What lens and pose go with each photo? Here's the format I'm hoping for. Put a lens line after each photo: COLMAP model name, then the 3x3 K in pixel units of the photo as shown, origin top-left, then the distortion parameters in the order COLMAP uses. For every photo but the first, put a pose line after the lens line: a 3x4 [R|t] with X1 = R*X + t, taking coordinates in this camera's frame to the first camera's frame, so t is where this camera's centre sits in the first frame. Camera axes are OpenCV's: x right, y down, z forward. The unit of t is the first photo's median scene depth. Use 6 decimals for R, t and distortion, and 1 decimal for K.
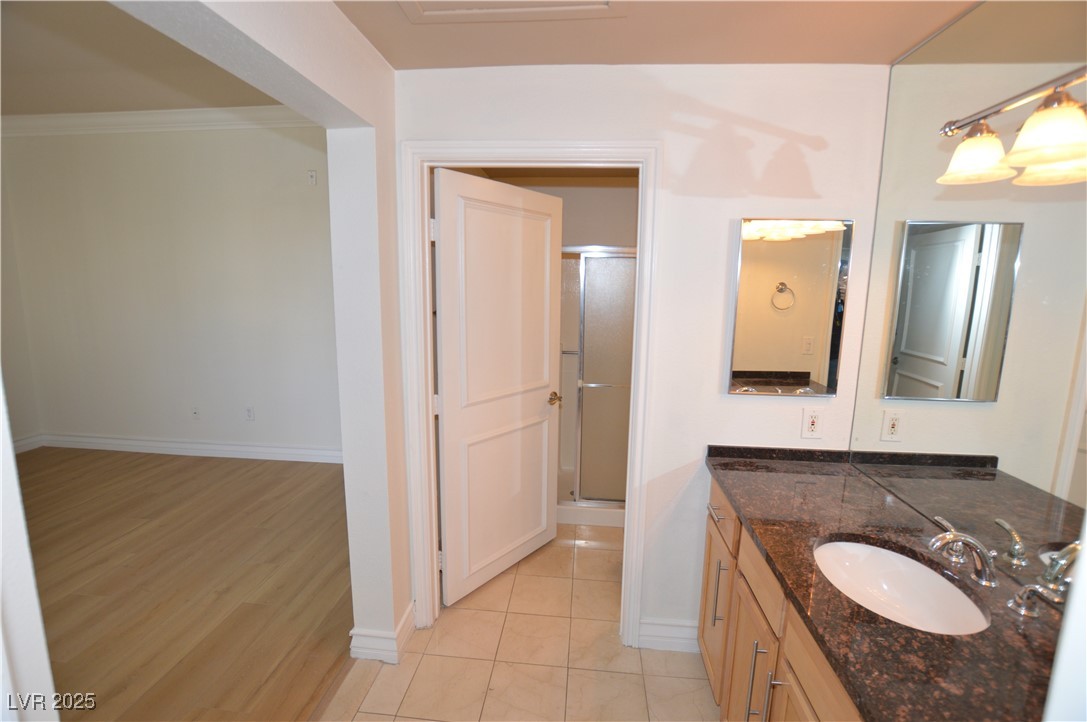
lens RADIAL K [[483.8, 0, 545.1], [0, 483.8, 356.1], [0, 0, 1]] dist [-0.035734, 0.004558]
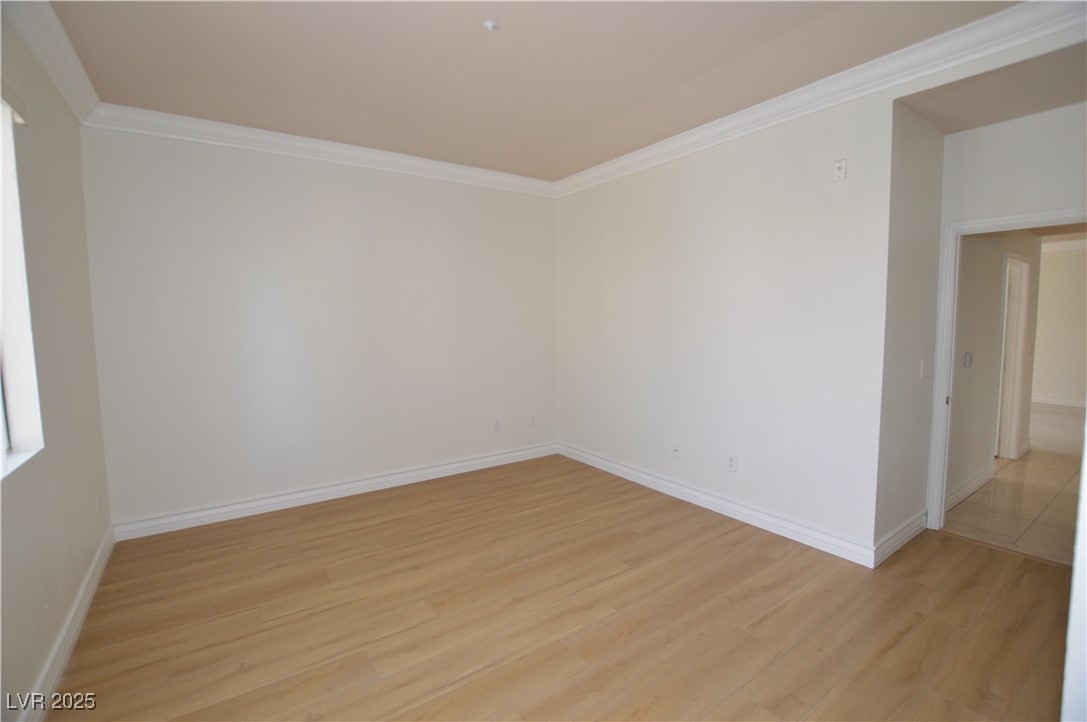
lens RADIAL K [[483.8, 0, 545.1], [0, 483.8, 356.1], [0, 0, 1]] dist [-0.035734, 0.004558]
pose [[0.645485, 0.039142, -0.762769, -0.205851], [-0.095298, 0.995009, -0.029585, -0.014758], [0.757804, 0.091787, 0.645994, 0.191605]]
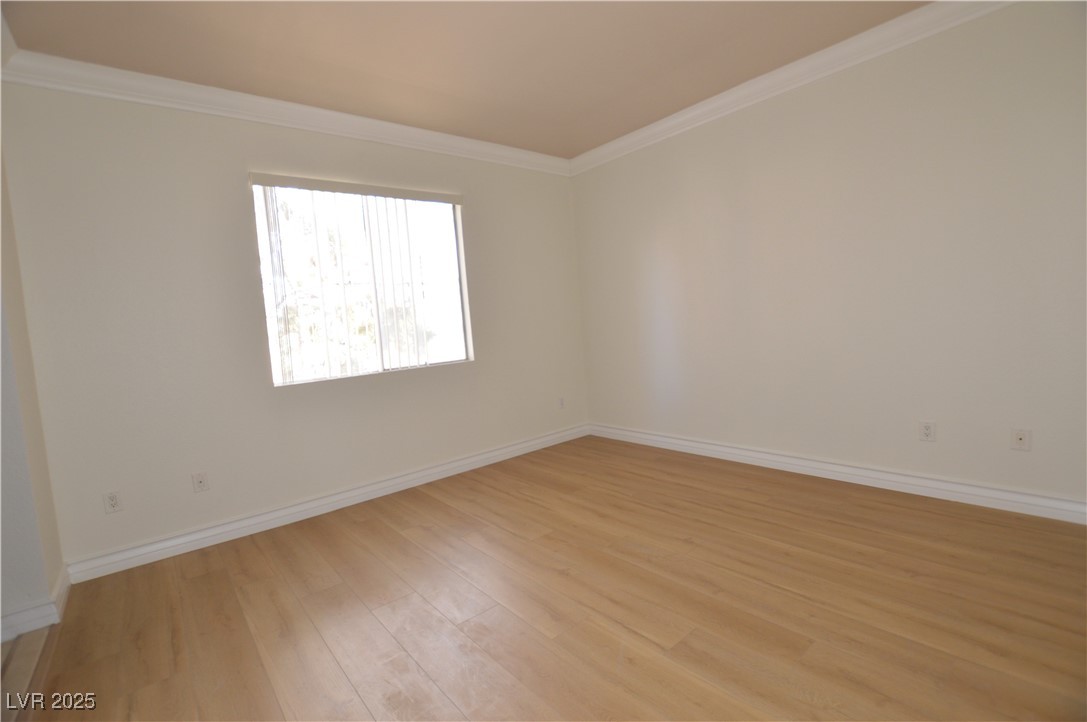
lens RADIAL K [[483.8, 0, 545.1], [0, 483.8, 356.1], [0, 0, 1]] dist [-0.035734, 0.004558]
pose [[-0.702010, 0.087740, -0.706742, -0.289539], [-0.044610, 0.985015, 0.166599, -0.080765], [0.710769, 0.148482, -0.687576, 1.028486]]
